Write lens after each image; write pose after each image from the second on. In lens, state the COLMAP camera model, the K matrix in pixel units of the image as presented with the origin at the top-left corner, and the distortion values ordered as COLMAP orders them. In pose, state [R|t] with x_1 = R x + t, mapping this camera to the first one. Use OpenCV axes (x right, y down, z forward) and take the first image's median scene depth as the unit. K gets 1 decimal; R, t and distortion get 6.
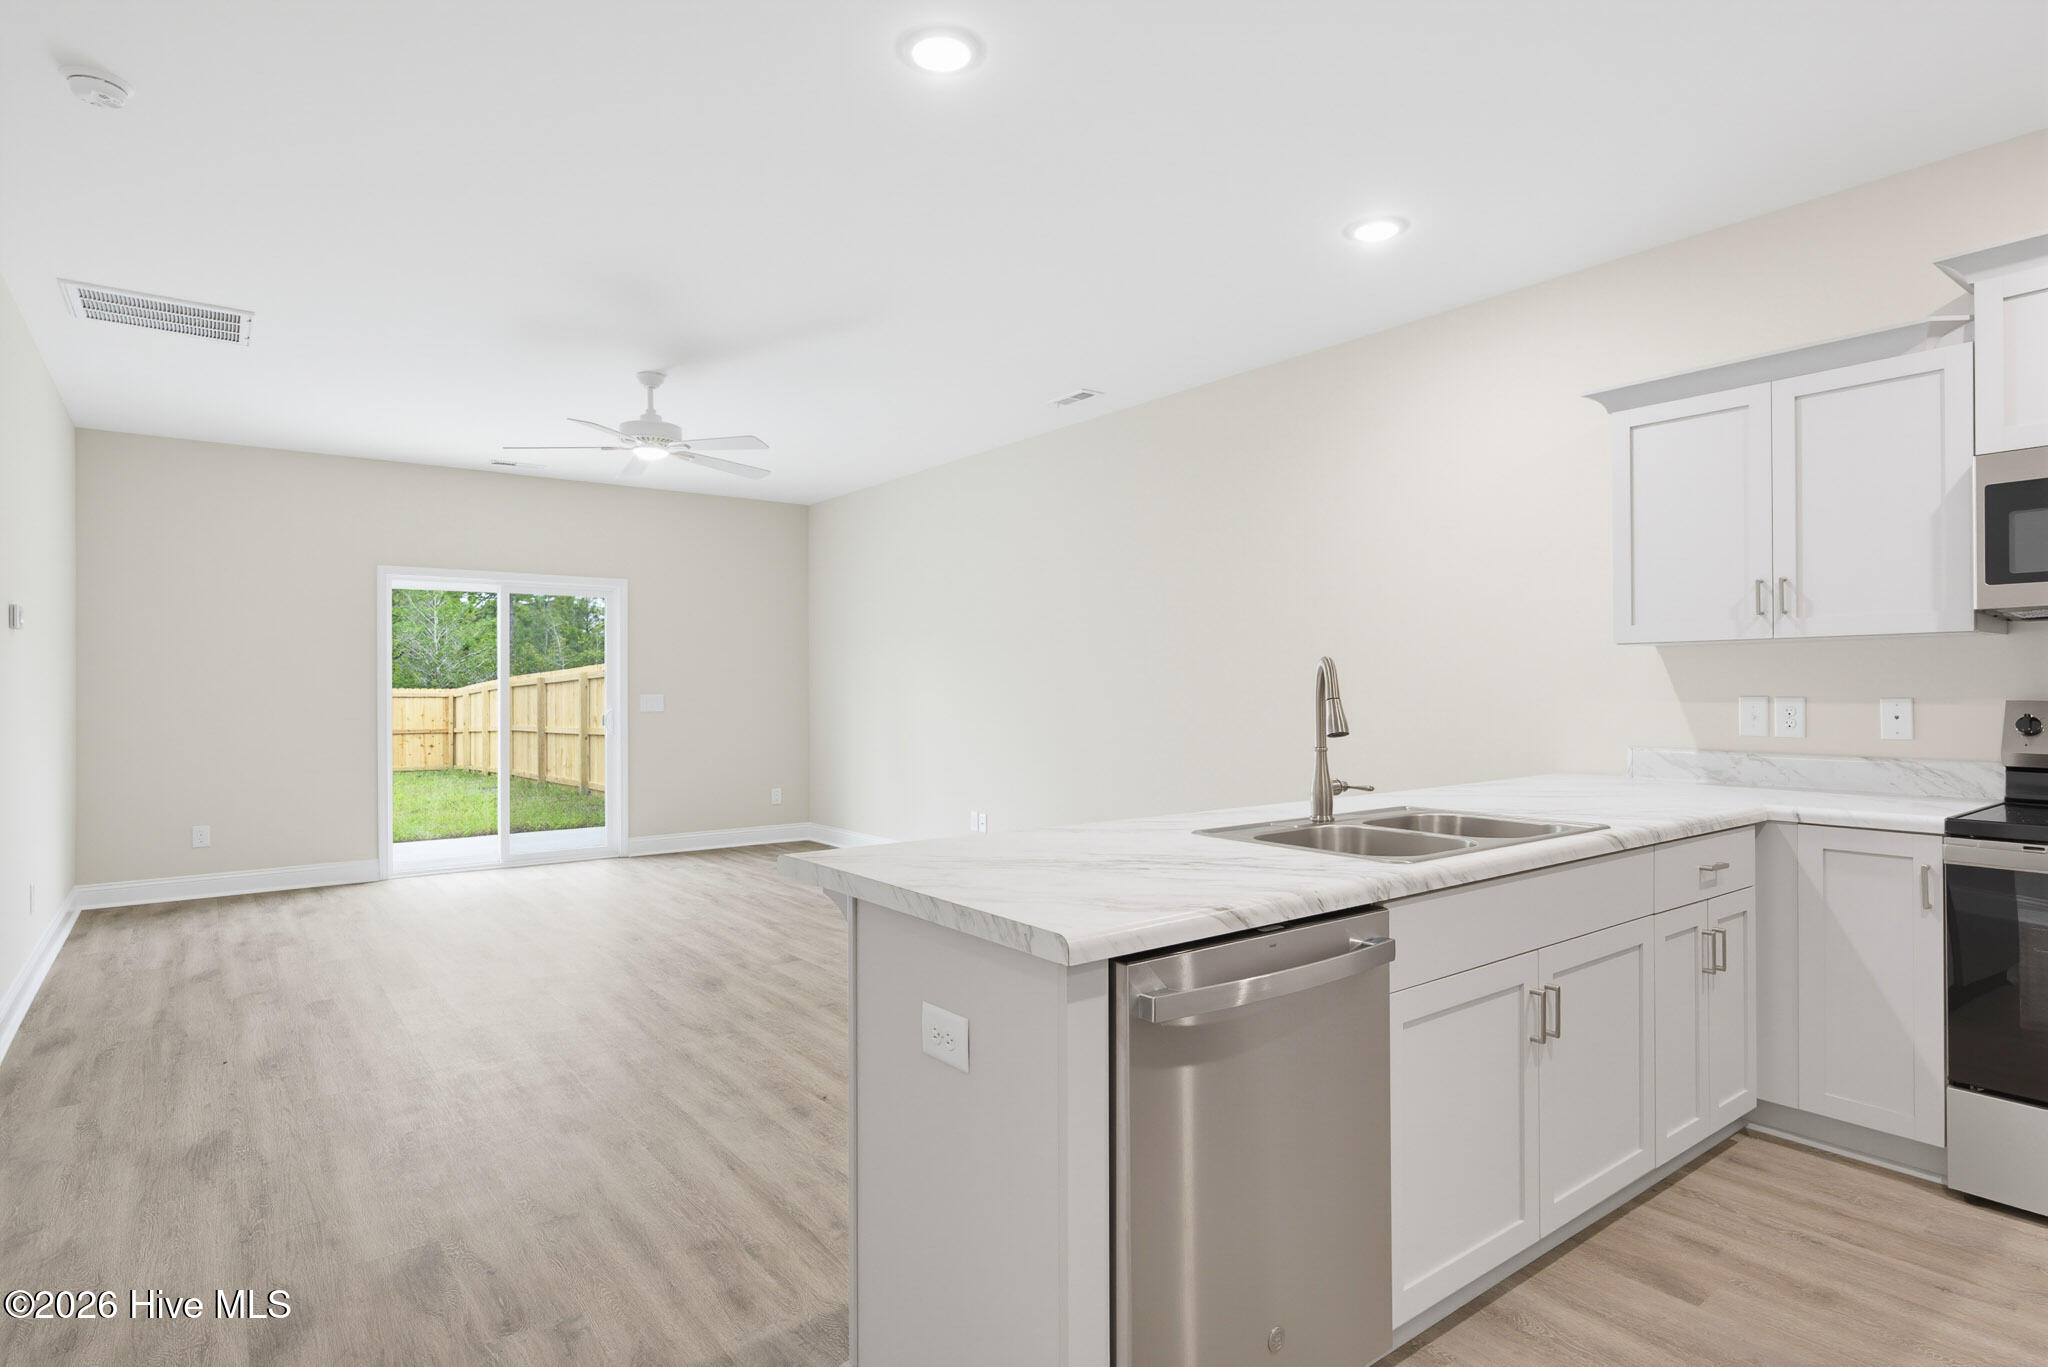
lens RADIAL K [[1103.3, 0, 1022.1], [0, 1103.3, 685.2], [0, 0, 1]] dist [-0.007093, 0.003996]
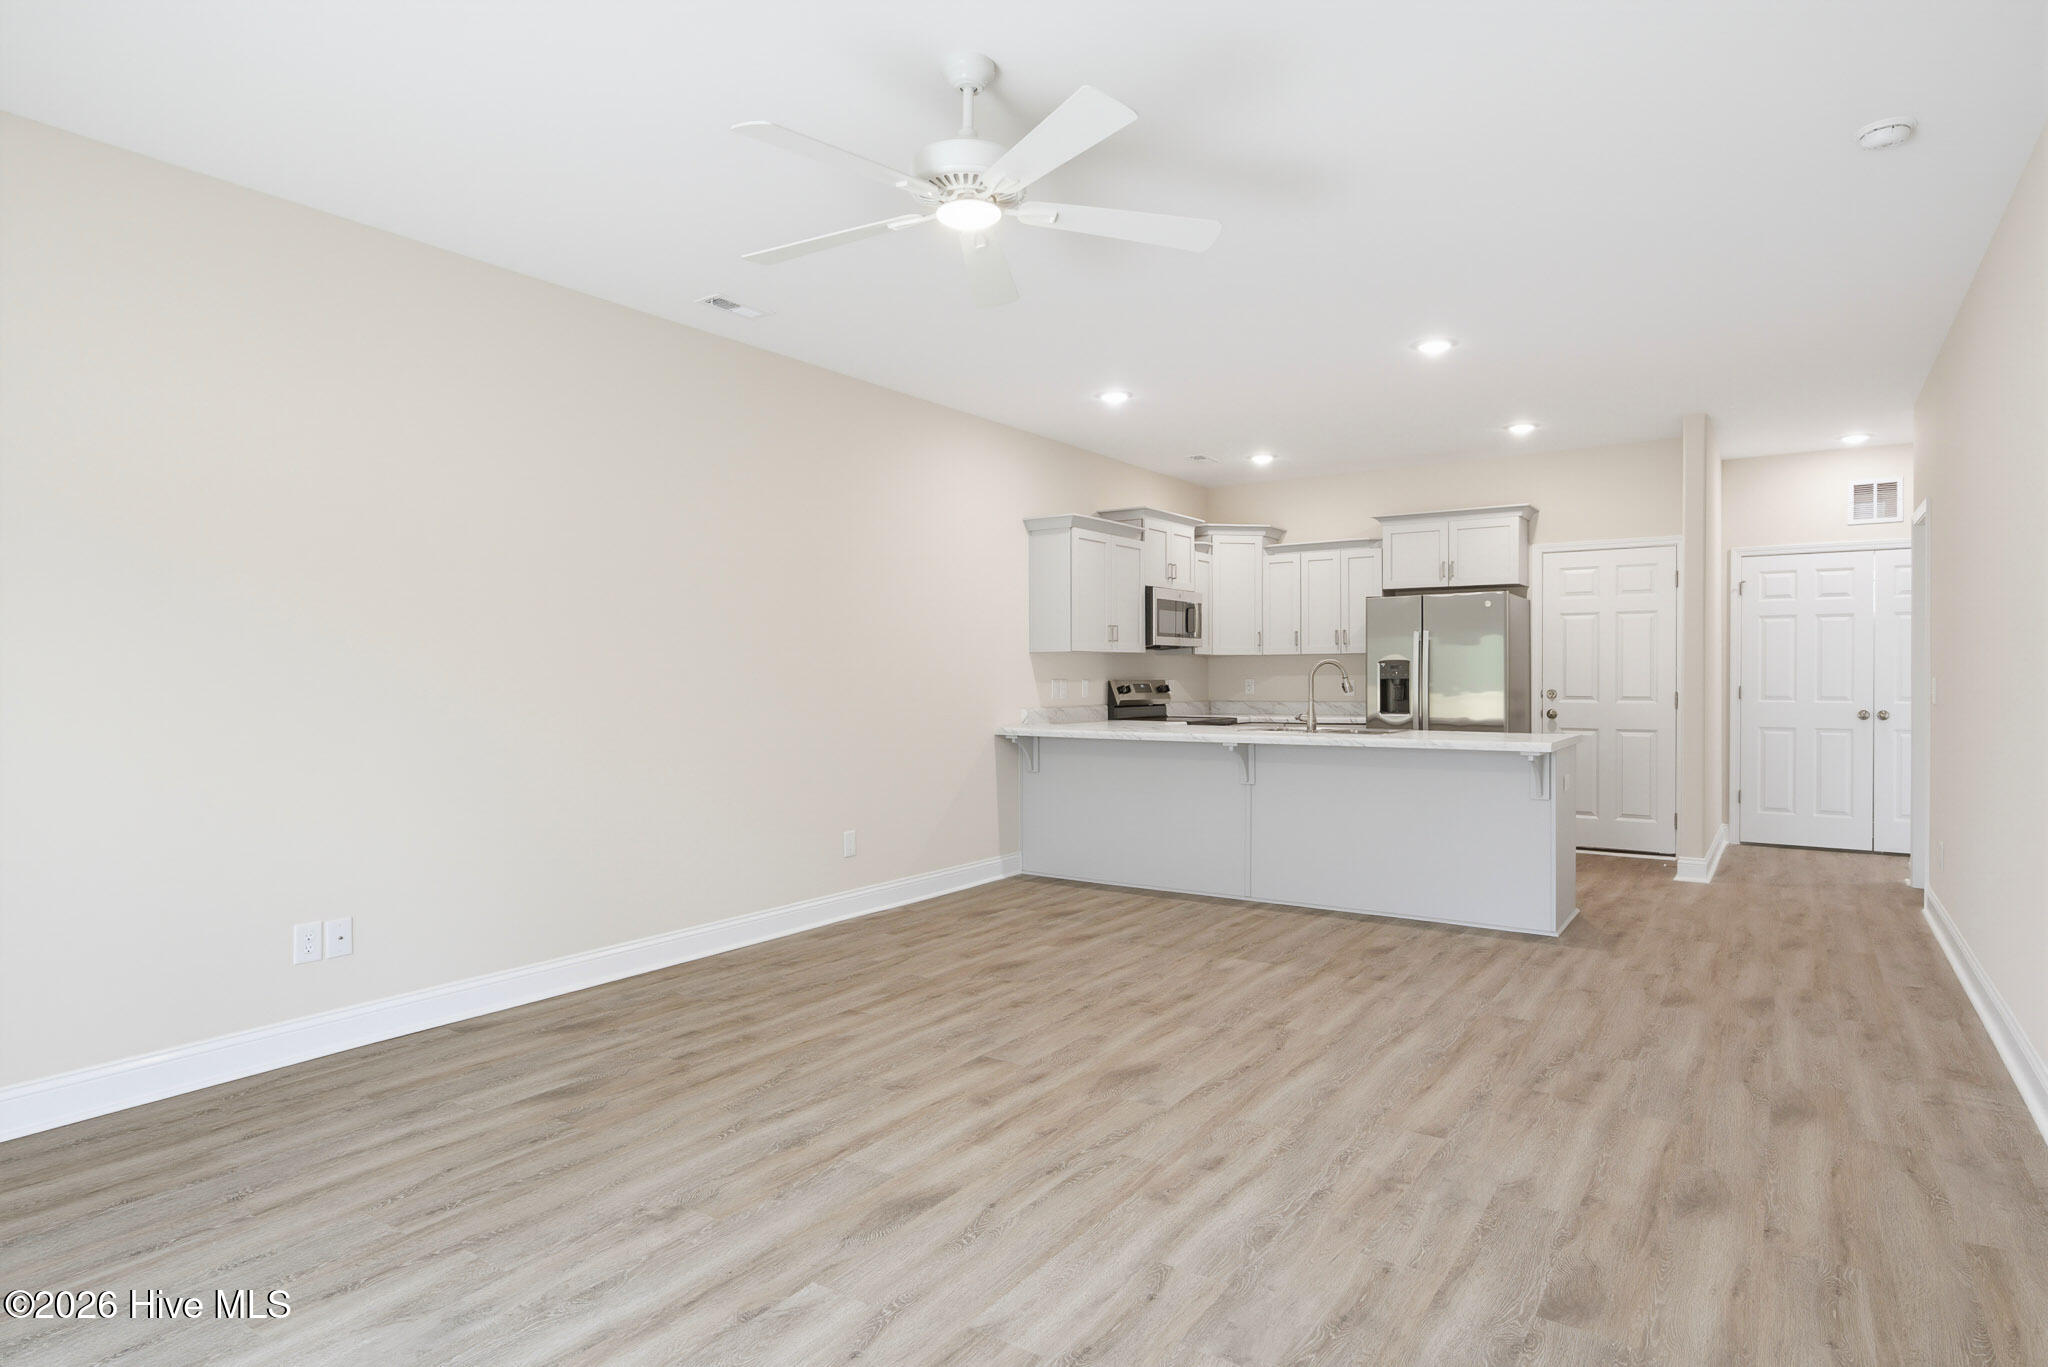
lens RADIAL K [[1148.1, 0, 1041.5], [0, 1148.1, 680.6], [0, 0, 1]] dist [-0.007211, 0.001631]
pose [[-0.337936, 0.002844, 0.941165, -1.416300], [0.004986, 0.999987, -0.001232, 0.016286], [-0.941156, 0.004276, -0.337946, 1.895577]]
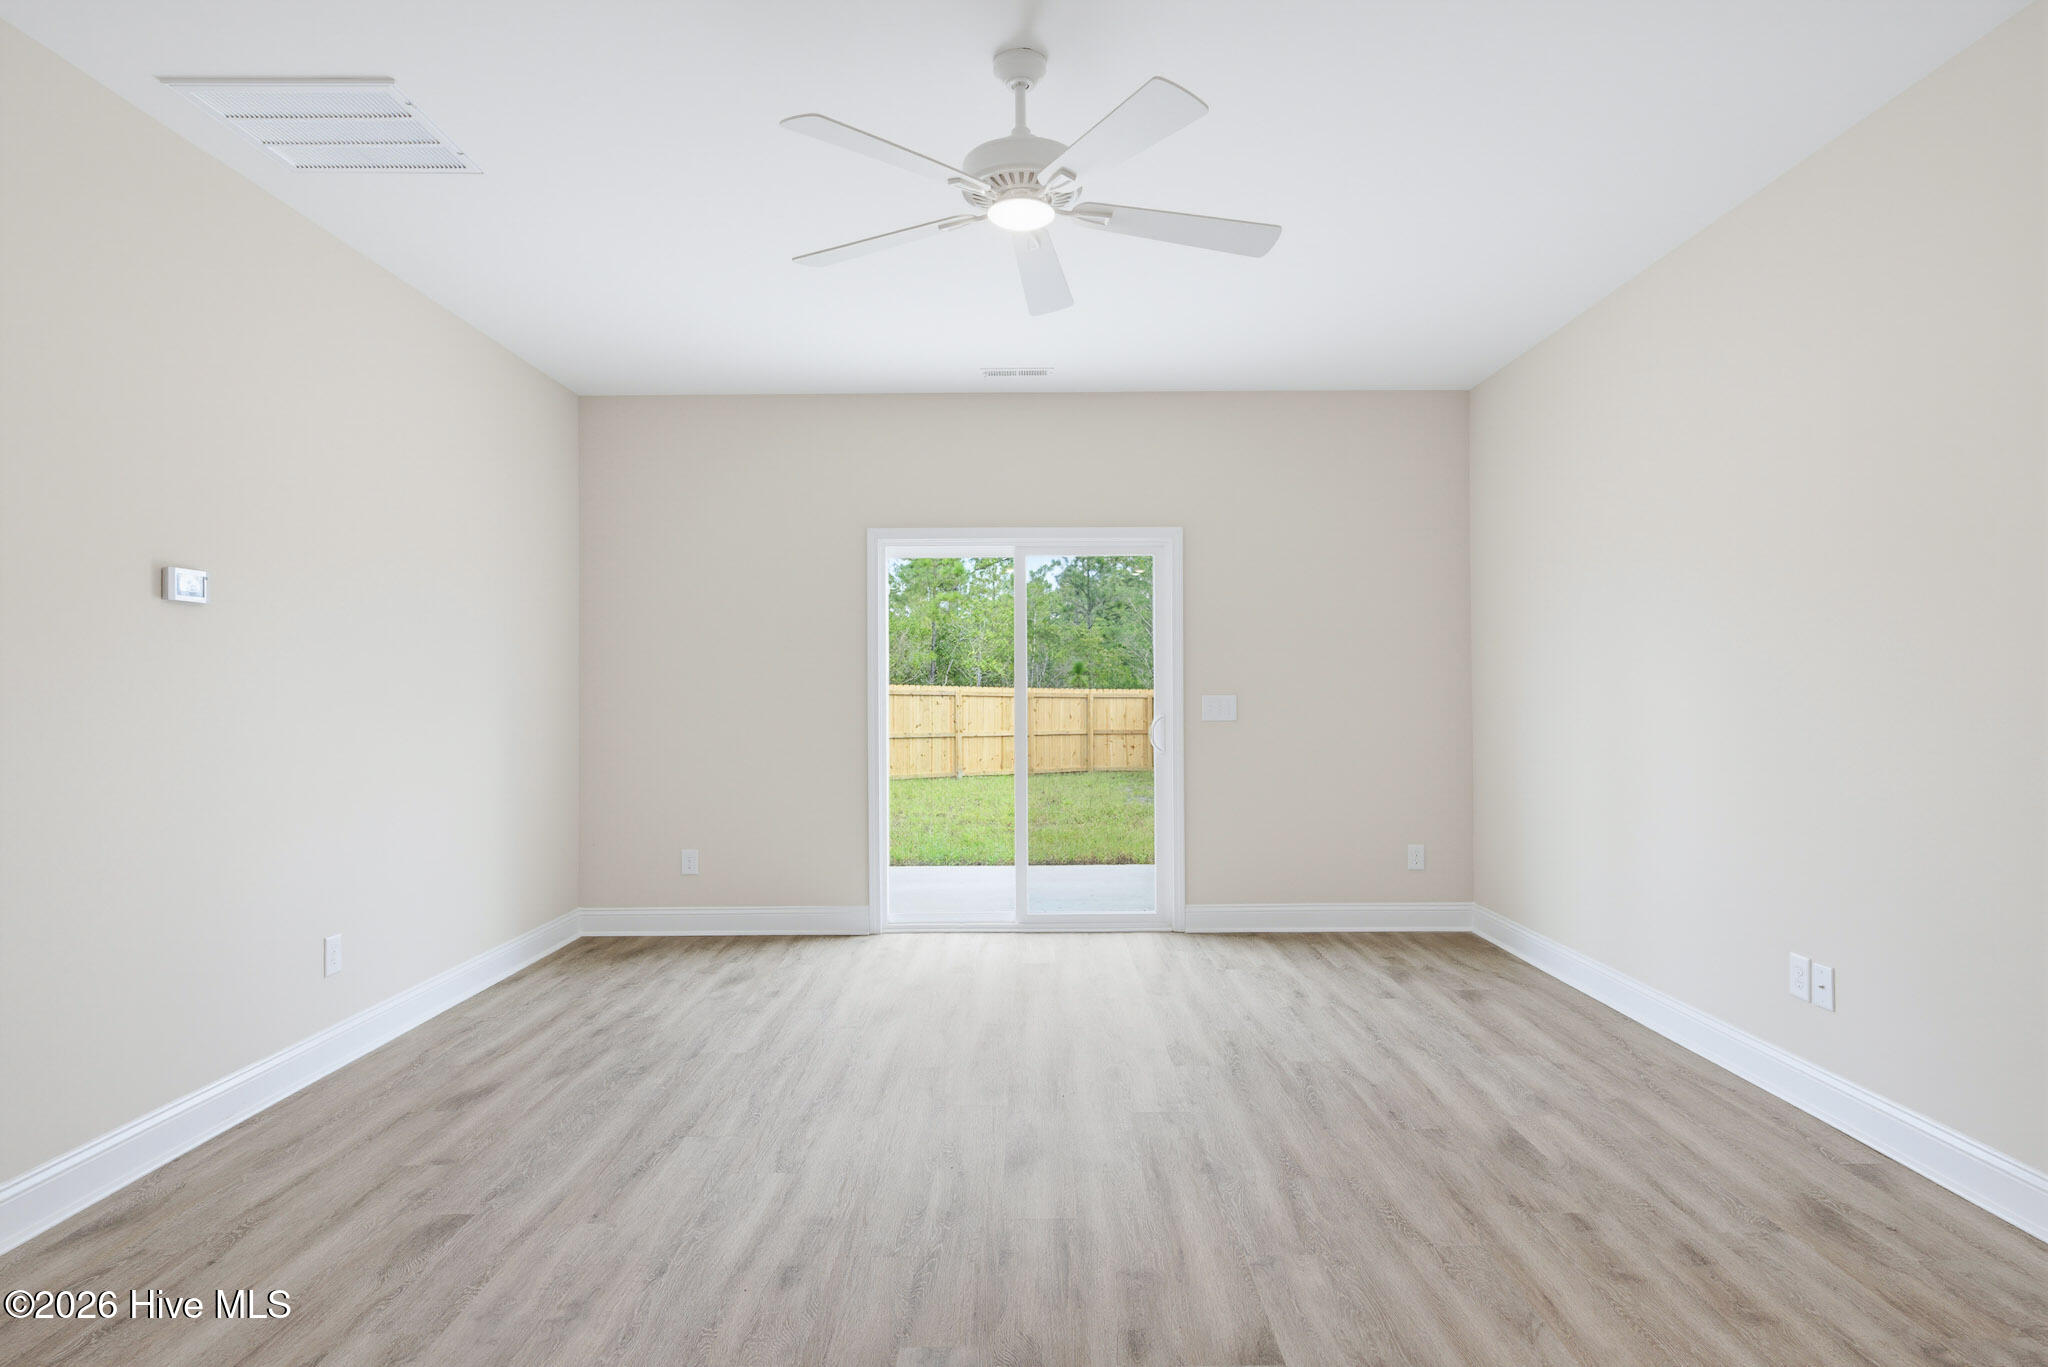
lens RADIAL K [[1103.3, 0, 1026.3], [0, 1103.3, 688.5], [0, 0, 1]] dist [-0.007093, 0.003996]
pose [[0.797862, -0.002323, -0.602835, -0.051479], [0.003350, 0.999994, 0.000581, 0.008731], [0.602831, -0.002483, 0.797865, 0.983324]]
